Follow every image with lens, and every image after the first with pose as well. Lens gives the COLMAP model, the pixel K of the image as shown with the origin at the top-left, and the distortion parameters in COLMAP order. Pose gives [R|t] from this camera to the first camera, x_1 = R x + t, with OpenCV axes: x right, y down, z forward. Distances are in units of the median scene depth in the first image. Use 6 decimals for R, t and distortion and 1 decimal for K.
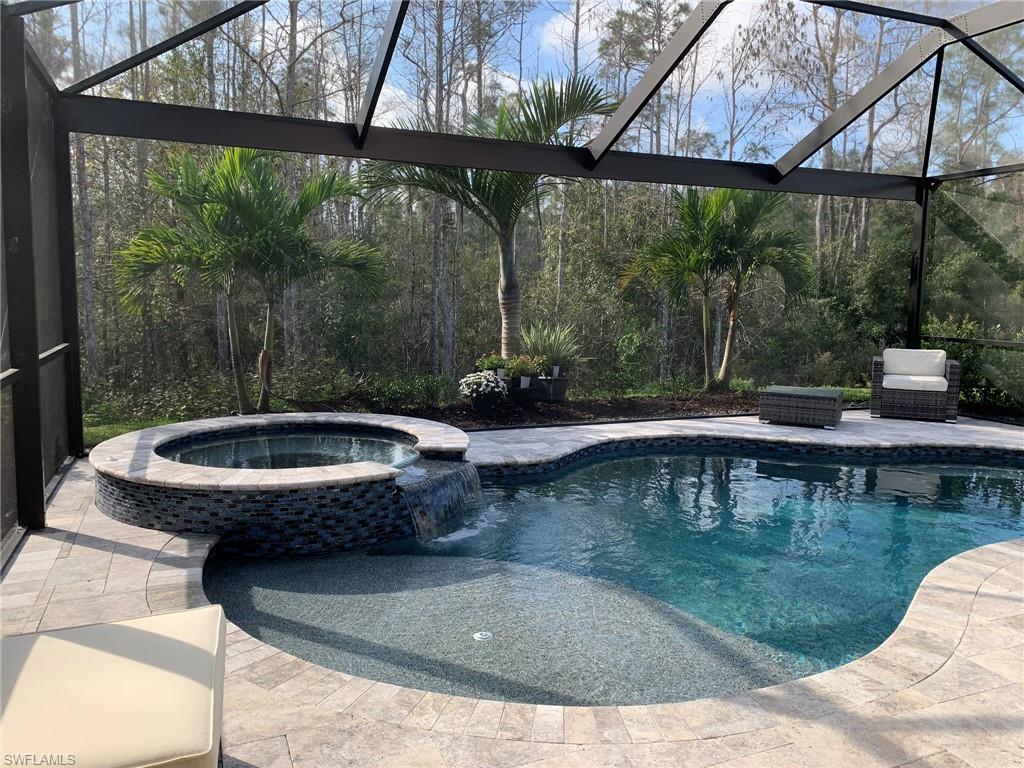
lens RADIAL K [[785.8, 0, 525.6], [0, 785.8, 385.1], [0, 0, 1]] dist [0.010527, -0.005767]
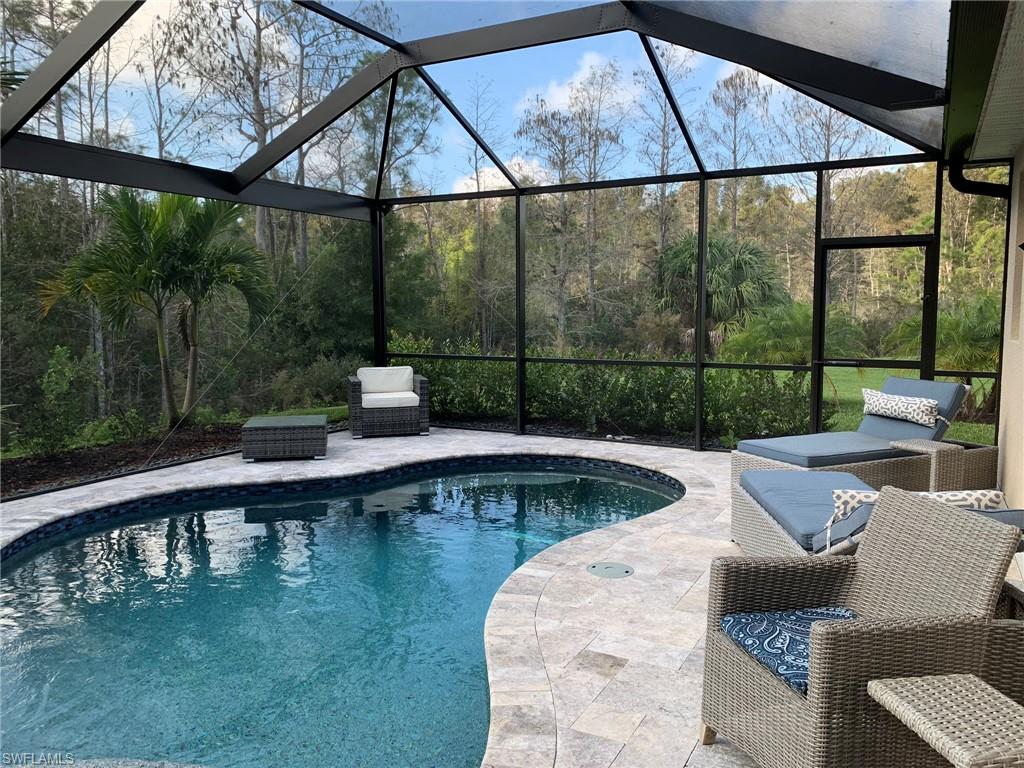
lens RADIAL K [[782.1, 0, 512.0], [0, 782.1, 384.0], [0, 0, 1]] dist [0.042274, -0.041049]
pose [[0.781809, -0.076402, 0.618820, -0.007660], [0.088279, 0.996030, 0.011443, -0.022507], [-0.617237, 0.045683, 0.785450, 0.110988]]
